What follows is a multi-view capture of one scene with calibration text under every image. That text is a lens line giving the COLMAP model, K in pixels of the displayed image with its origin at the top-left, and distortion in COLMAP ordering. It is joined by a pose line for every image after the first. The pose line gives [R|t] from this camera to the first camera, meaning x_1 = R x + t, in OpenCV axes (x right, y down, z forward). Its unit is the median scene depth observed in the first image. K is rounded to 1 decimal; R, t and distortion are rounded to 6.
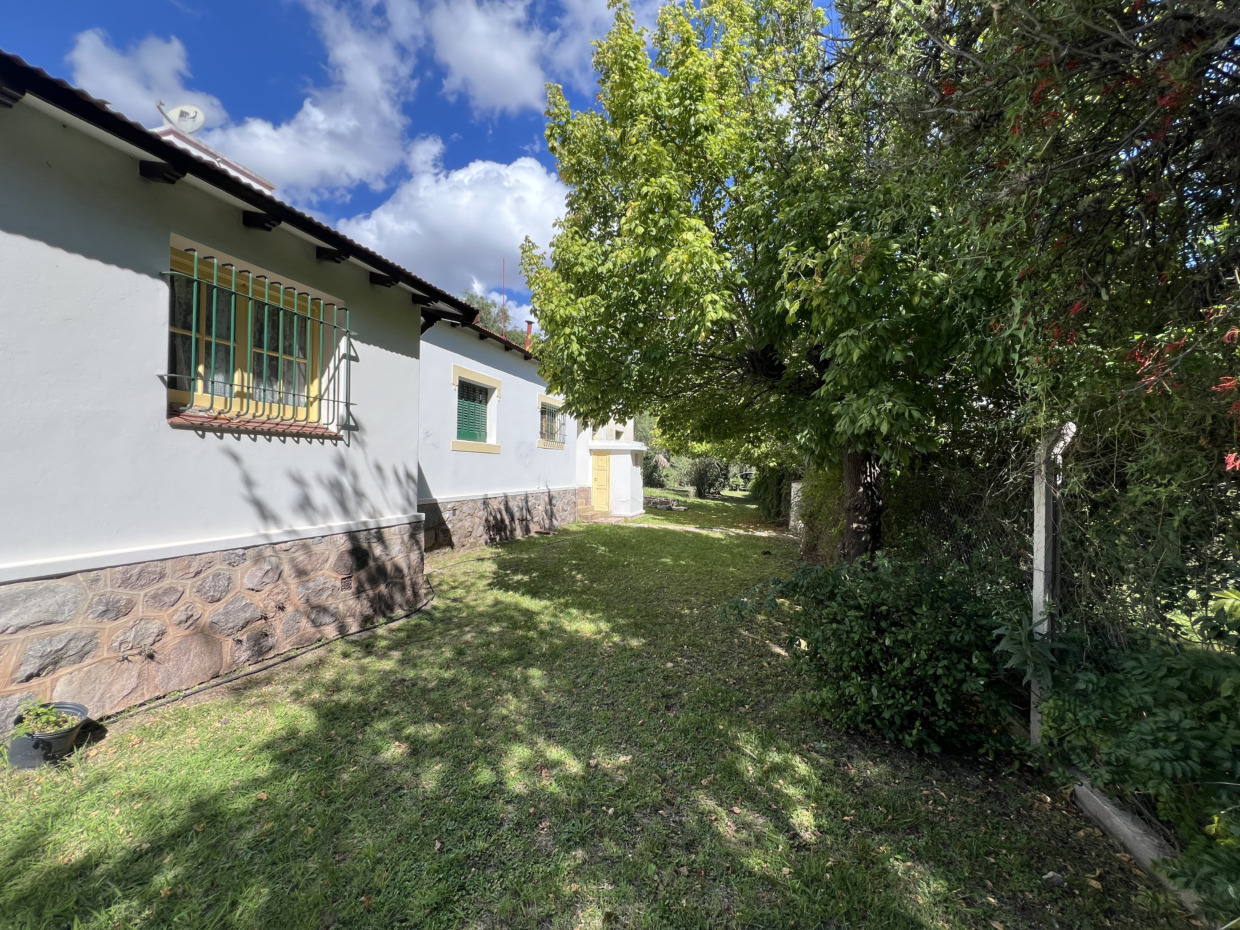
lens RADIAL K [[499.6, 0, 612.0], [0, 499.6, 459.6], [0, 0, 1]] dist [-0.001949, 0.001536]
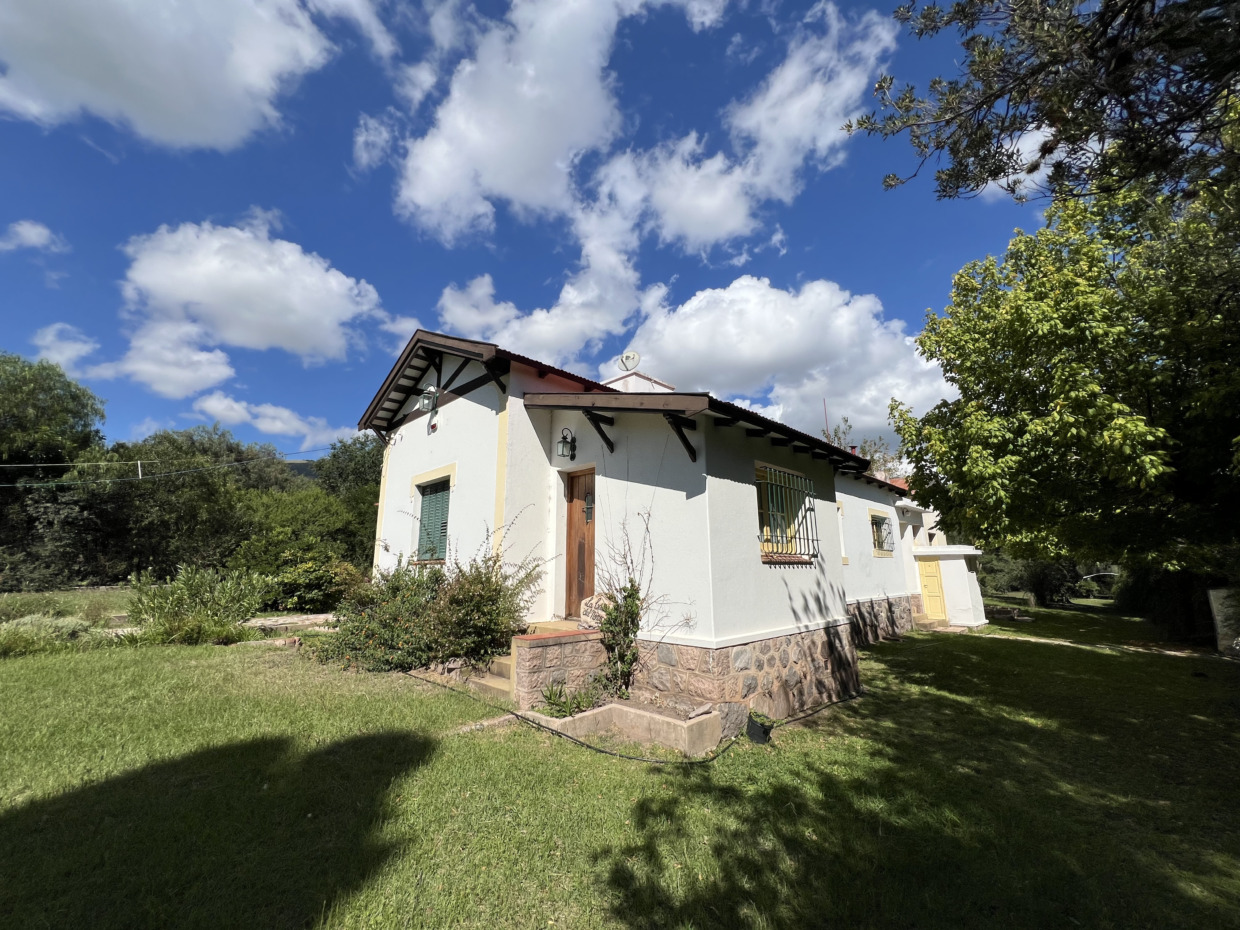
lens RADIAL K [[499.6, 0, 594.3], [0, 499.6, 451.9], [0, 0, 1]] dist [-0.001949, 0.001536]
pose [[0.880401, -0.127499, -0.456769, -0.131037], [0.025566, 0.974541, -0.222748, -0.017273], [0.473540, 0.184430, 0.861246, -0.236824]]
